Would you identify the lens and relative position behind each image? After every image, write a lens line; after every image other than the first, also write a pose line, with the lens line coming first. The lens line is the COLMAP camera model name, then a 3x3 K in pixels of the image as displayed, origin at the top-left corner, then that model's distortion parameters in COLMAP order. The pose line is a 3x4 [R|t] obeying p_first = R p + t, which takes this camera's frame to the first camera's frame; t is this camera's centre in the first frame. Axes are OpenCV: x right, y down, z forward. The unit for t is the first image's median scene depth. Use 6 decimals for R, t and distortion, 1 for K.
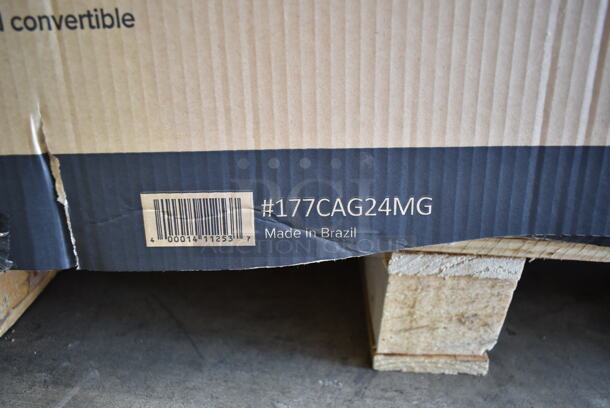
lens RADIAL K [[467.3, 0, 305.0], [0, 467.3, 204.0], [0, 0, 1]] dist [-0.025262, 0.008204]
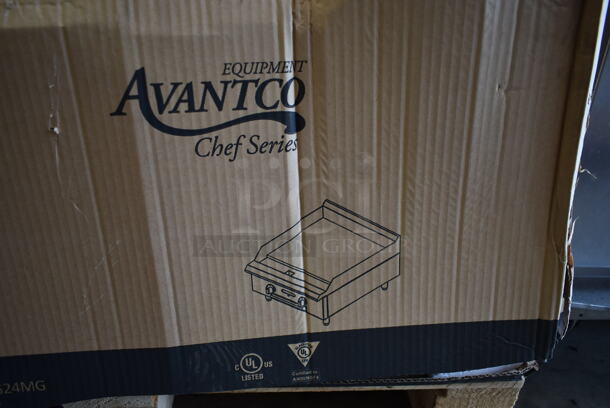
lens RADIAL K [[467.3, 0, 305.0], [0, 467.3, 204.0], [0, 0, 1]] dist [-0.025262, 0.008204]
pose [[0.991870, -0.040539, 0.120622, 1.008434], [0.048245, 0.996930, -0.061664, -0.490833], [-0.117752, 0.066982, 0.990781, -0.801997]]
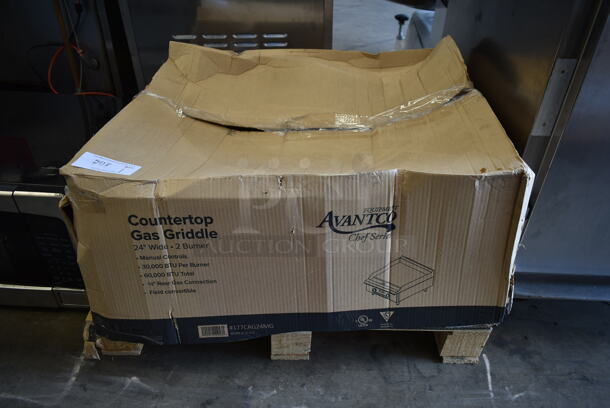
lens RADIAL K [[467.3, 0, 305.0], [0, 467.3, 204.0], [0, 0, 1]] dist [-0.025262, 0.008204]
pose [[0.998373, -0.037681, 0.042803, 0.398260], [0.032287, 0.992202, 0.120383, -1.432923], [-0.047006, -0.118805, 0.991804, -2.692910]]
